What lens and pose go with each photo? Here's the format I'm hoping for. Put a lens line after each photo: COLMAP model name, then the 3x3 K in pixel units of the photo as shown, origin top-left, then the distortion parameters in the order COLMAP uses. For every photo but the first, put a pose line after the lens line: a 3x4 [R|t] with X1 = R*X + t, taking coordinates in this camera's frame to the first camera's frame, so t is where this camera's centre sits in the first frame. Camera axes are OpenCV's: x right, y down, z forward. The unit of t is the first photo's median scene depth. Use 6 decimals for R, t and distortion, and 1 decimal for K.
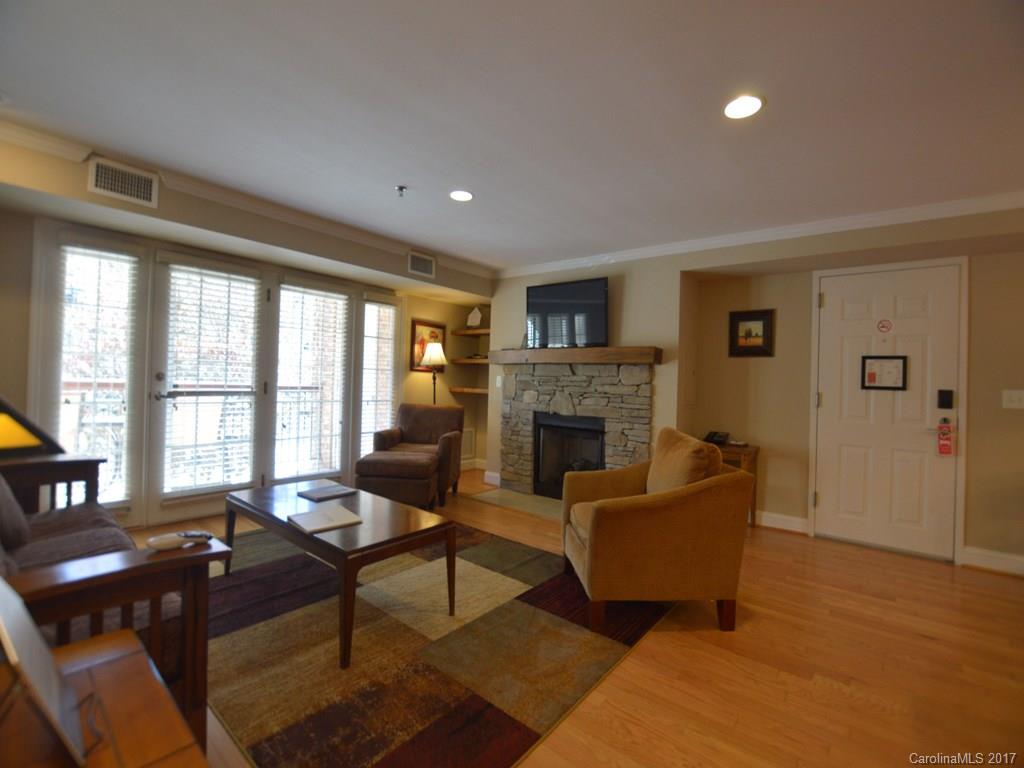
lens RADIAL K [[457.5, 0, 513.4], [0, 457.5, 372.0], [0, 0, 1]] dist [-0.027654, 0.000073]
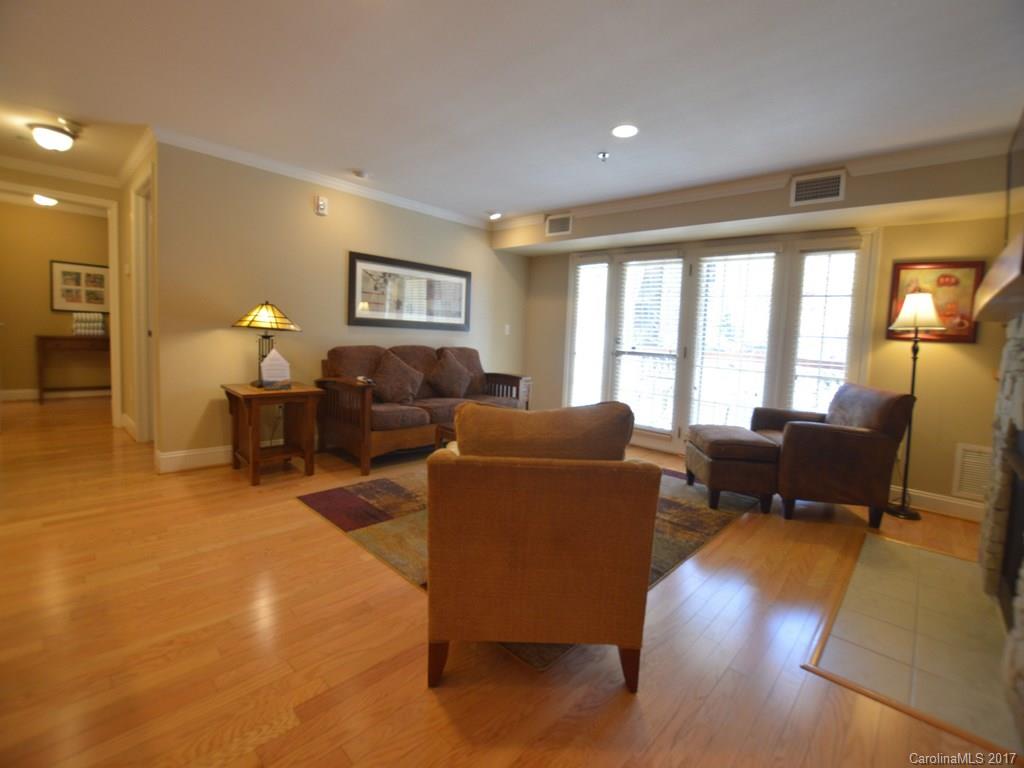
lens RADIAL K [[455.4, 0, 513.6], [0, 455.4, 376.0], [0, 0, 1]] dist [-0.028534, 0.000346]
pose [[-0.068769, 0.054540, -0.996141, 0.524058], [-0.037002, 0.997678, 0.057178, 0.038004], [0.996946, 0.040791, -0.066591, 0.542977]]
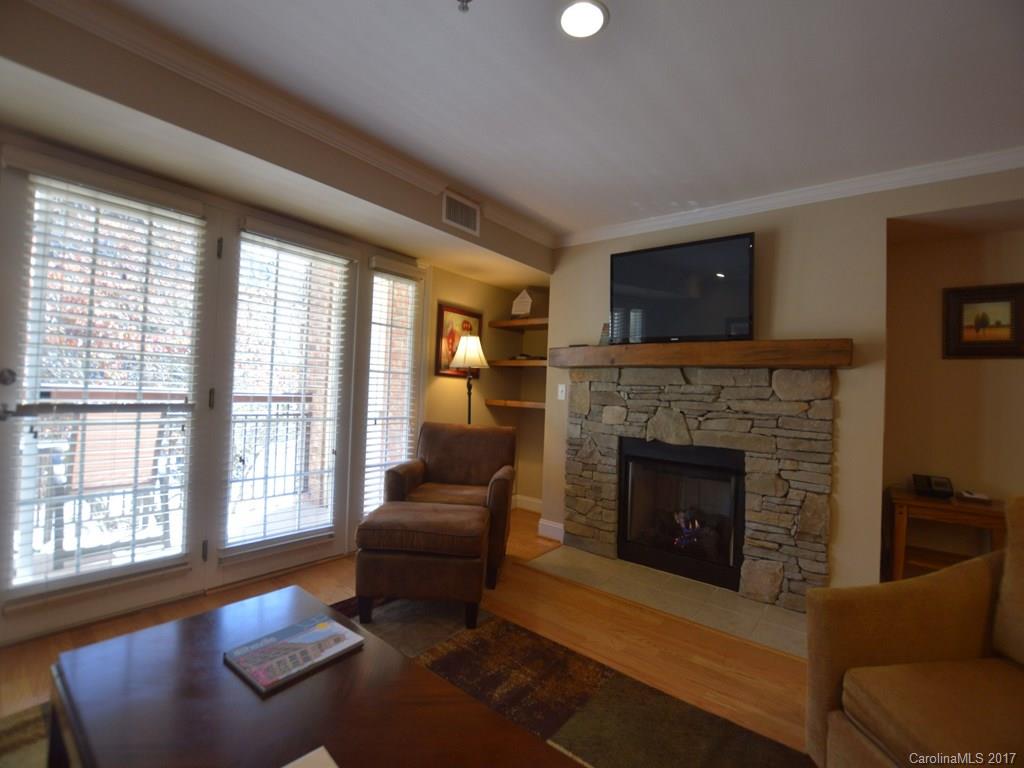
lens RADIAL K [[455.4, 0, 513.6], [0, 455.4, 376.0], [0, 0, 1]] dist [-0.028534, 0.000346]
pose [[0.999907, 0.012132, 0.006265, -0.120267], [-0.012059, 0.999860, -0.011573, 0.005449], [-0.006404, 0.011497, 0.999913, 0.328647]]
